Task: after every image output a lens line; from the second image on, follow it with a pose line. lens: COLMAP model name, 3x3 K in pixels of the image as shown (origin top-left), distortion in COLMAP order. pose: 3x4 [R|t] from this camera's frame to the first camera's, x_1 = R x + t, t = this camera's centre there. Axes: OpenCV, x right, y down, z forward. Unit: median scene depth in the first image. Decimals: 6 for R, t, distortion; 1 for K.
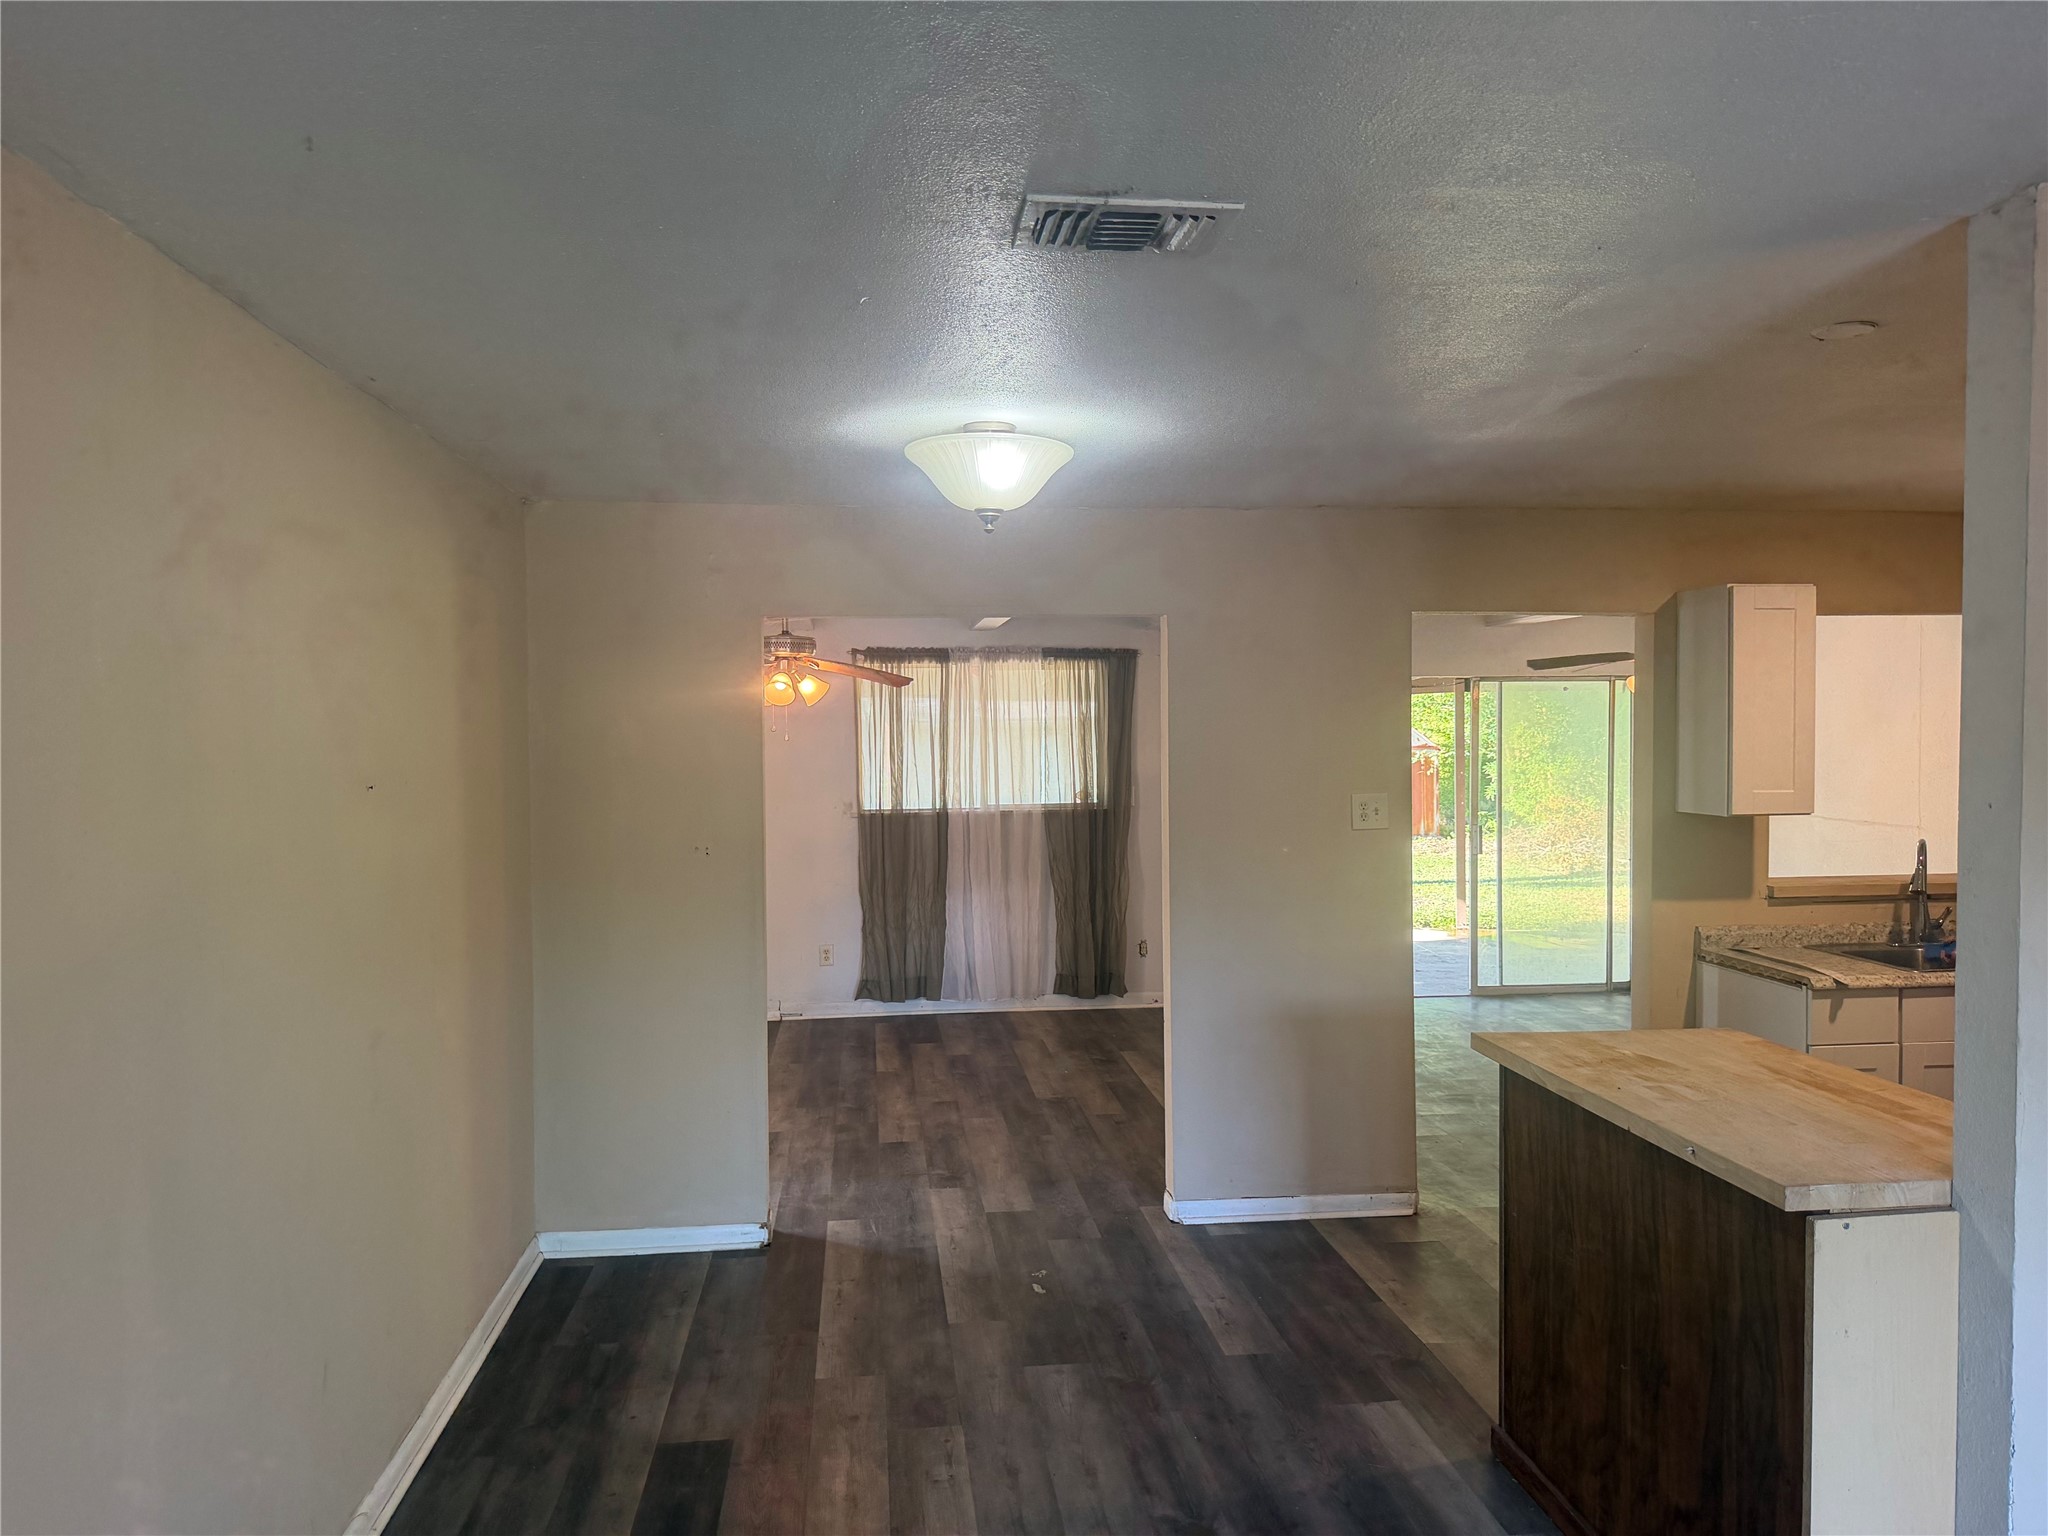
lens RADIAL K [[1448.3, 0, 1024.0], [0, 1448.3, 768.0], [0, 0, 1]] dist [0.009933, 0.001460]
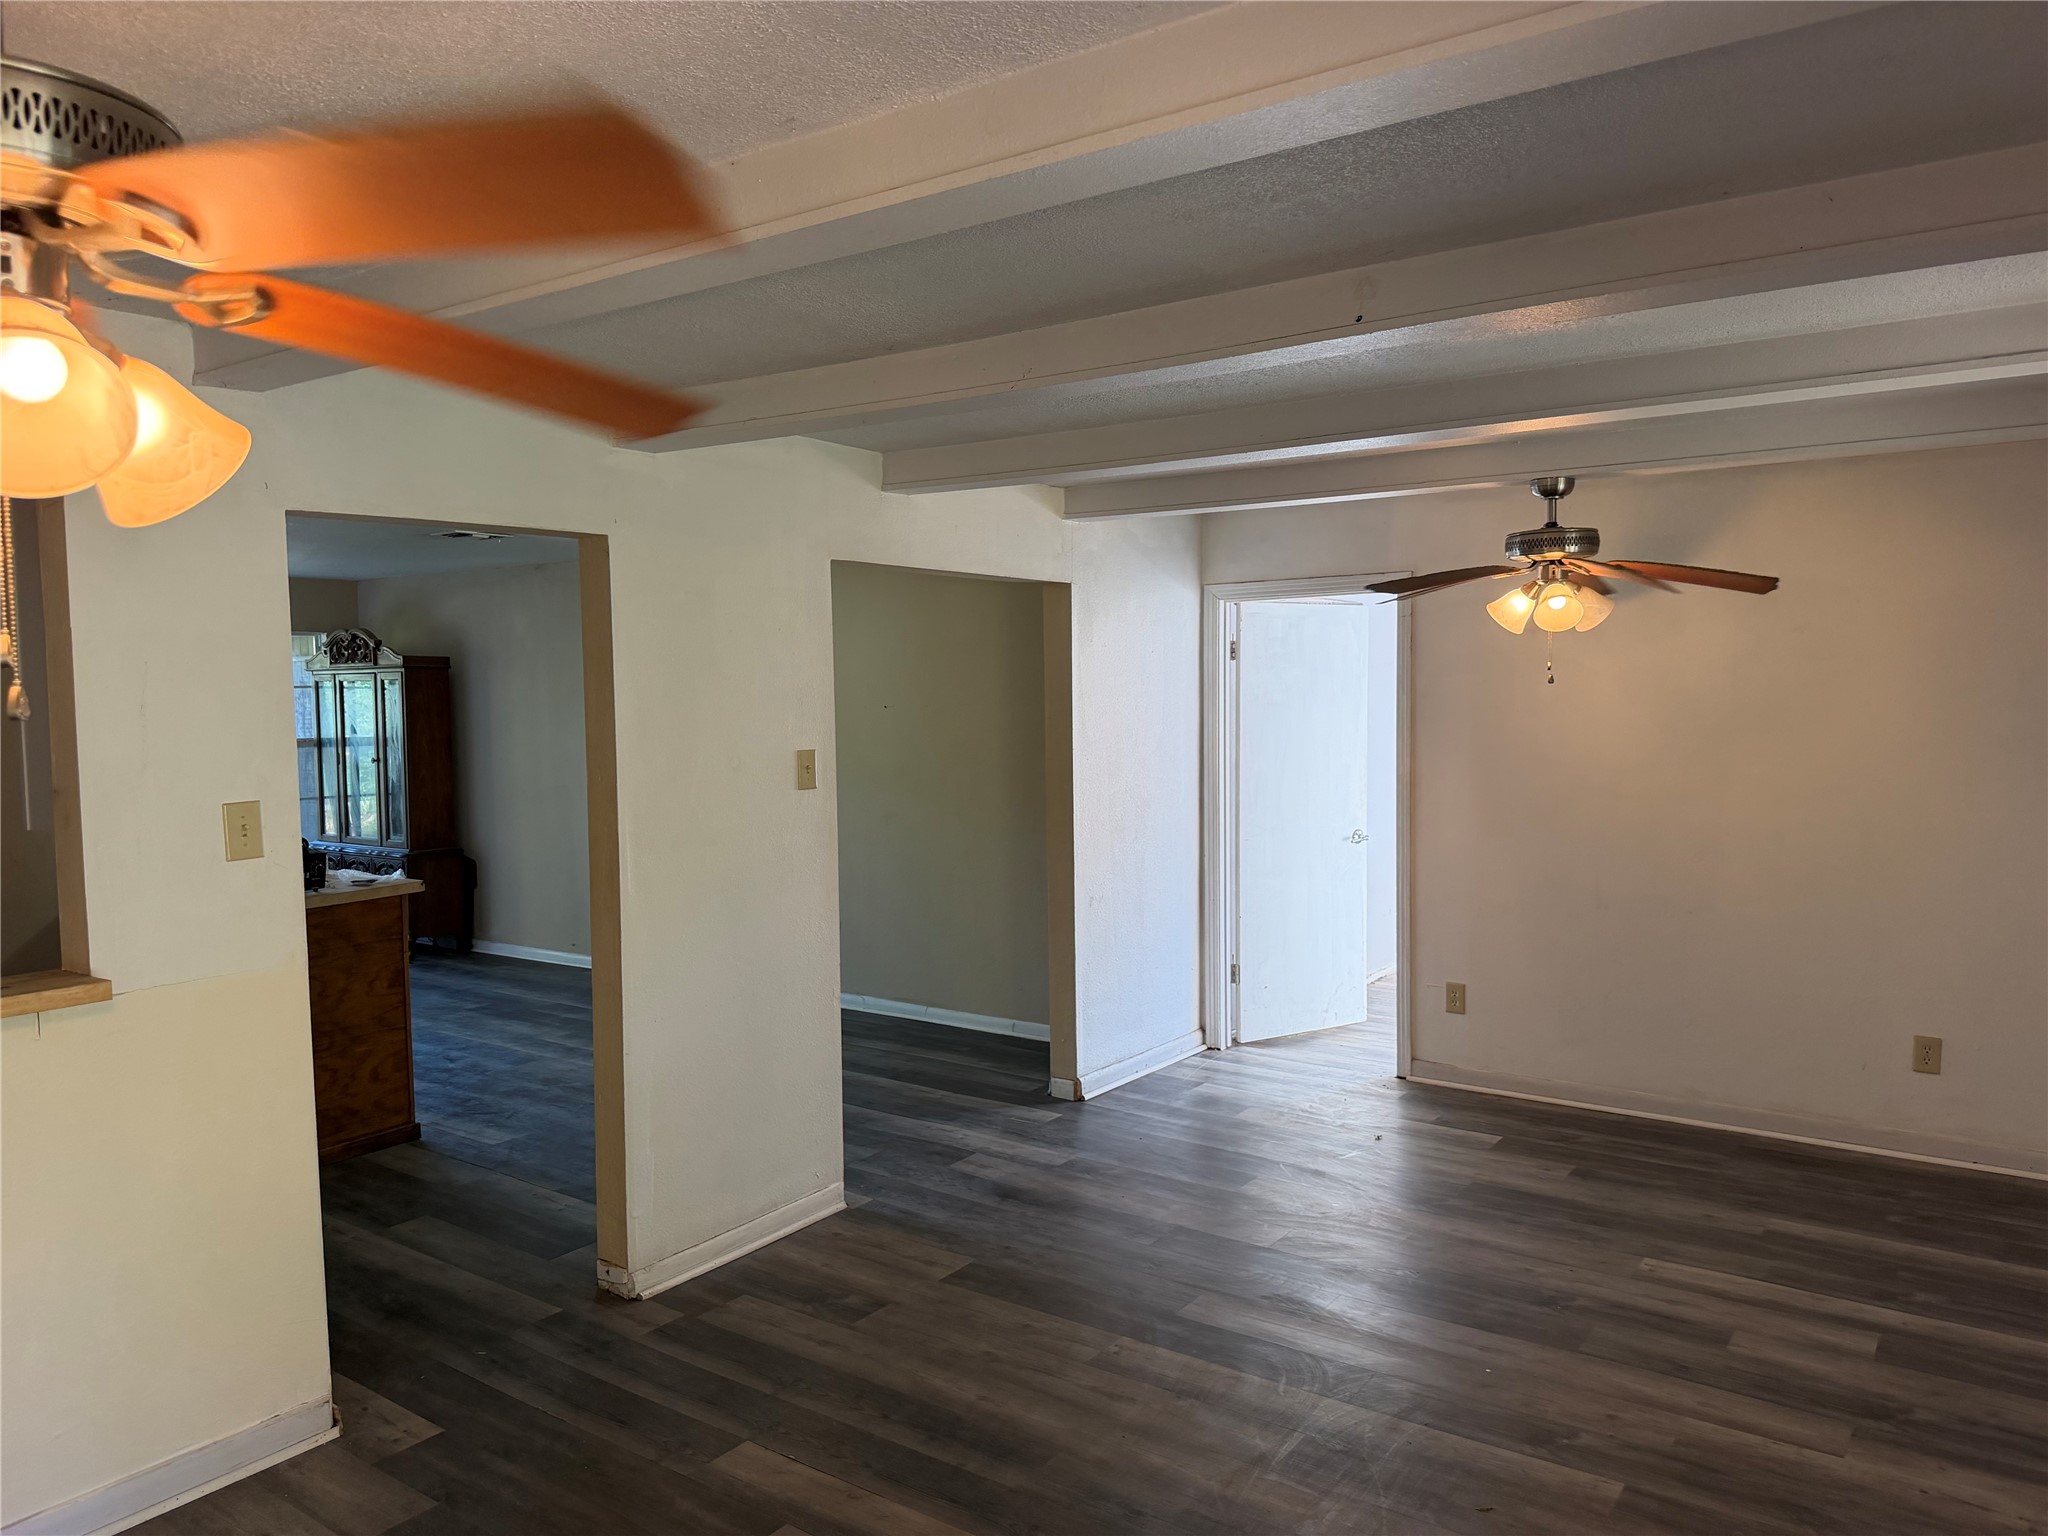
lens RADIAL K [[1448.3, 0, 1024.0], [0, 1448.3, 768.0], [0, 0, 1]] dist [0.009933, 0.001460]
pose [[-0.675947, 0.059660, -0.734532, 0.519983], [-0.004080, 0.996400, 0.084683, -0.036979], [0.736939, 0.060238, -0.673269, 1.290078]]
